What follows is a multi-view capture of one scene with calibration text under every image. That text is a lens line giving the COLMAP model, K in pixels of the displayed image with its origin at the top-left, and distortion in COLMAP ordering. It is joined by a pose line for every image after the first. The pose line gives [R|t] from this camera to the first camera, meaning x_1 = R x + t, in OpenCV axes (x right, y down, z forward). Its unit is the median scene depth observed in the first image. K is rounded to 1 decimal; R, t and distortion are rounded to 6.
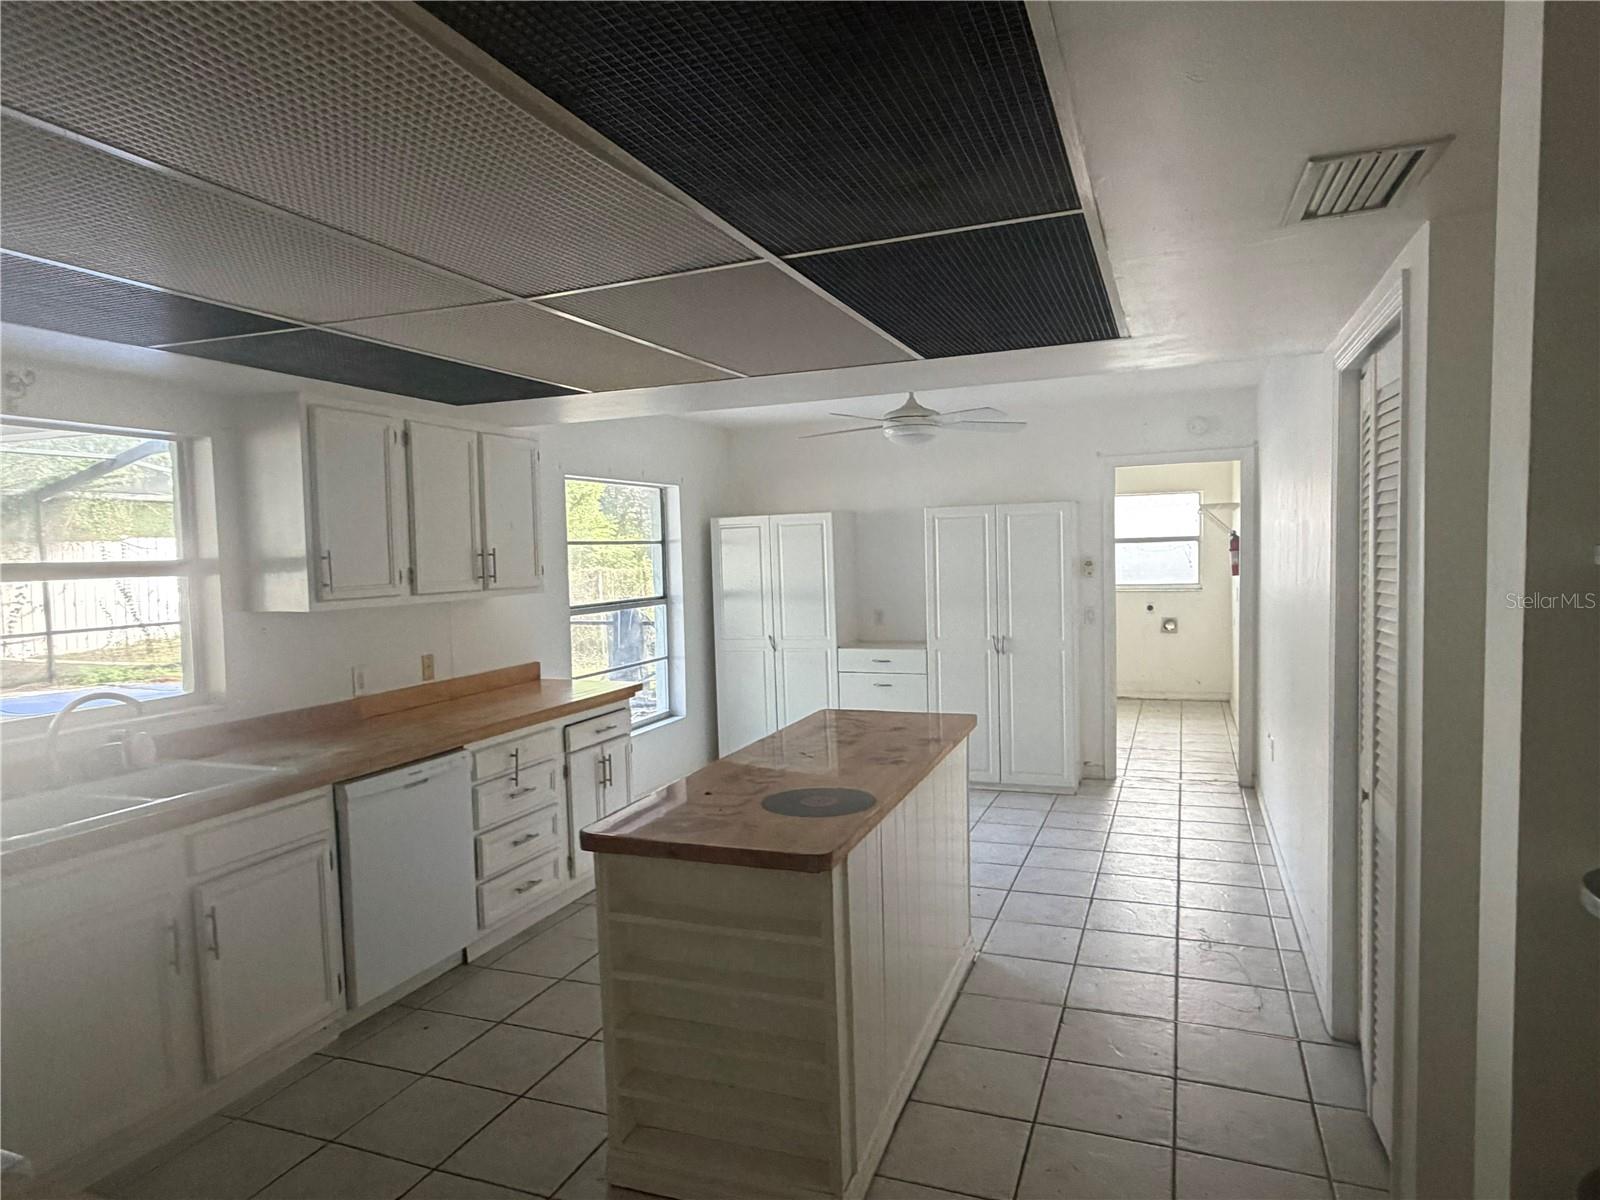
lens RADIAL K [[990.5, 0, 801.3], [0, 990.5, 604.4], [0, 0, 1]] dist [0.006042, -0.006141]
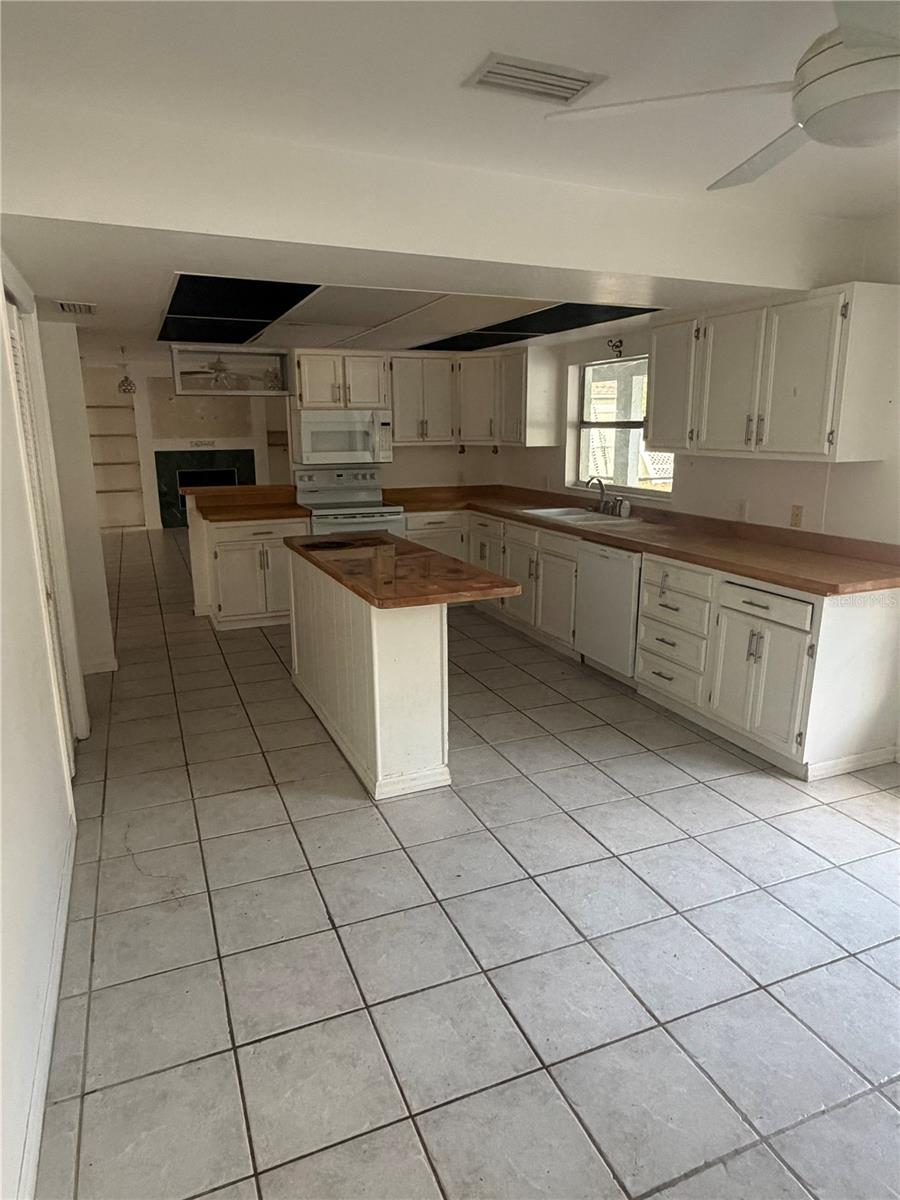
lens RADIAL K [[742.9, 0, 449.9], [0, 742.9, 607.8], [0, 0, 1]] dist [0.006042, -0.006141]
pose [[-0.713634, 0.189951, -0.674273, 0.574961], [-0.020725, 0.956388, 0.291362, -0.087884], [0.700212, 0.221901, -0.678575, 1.428832]]
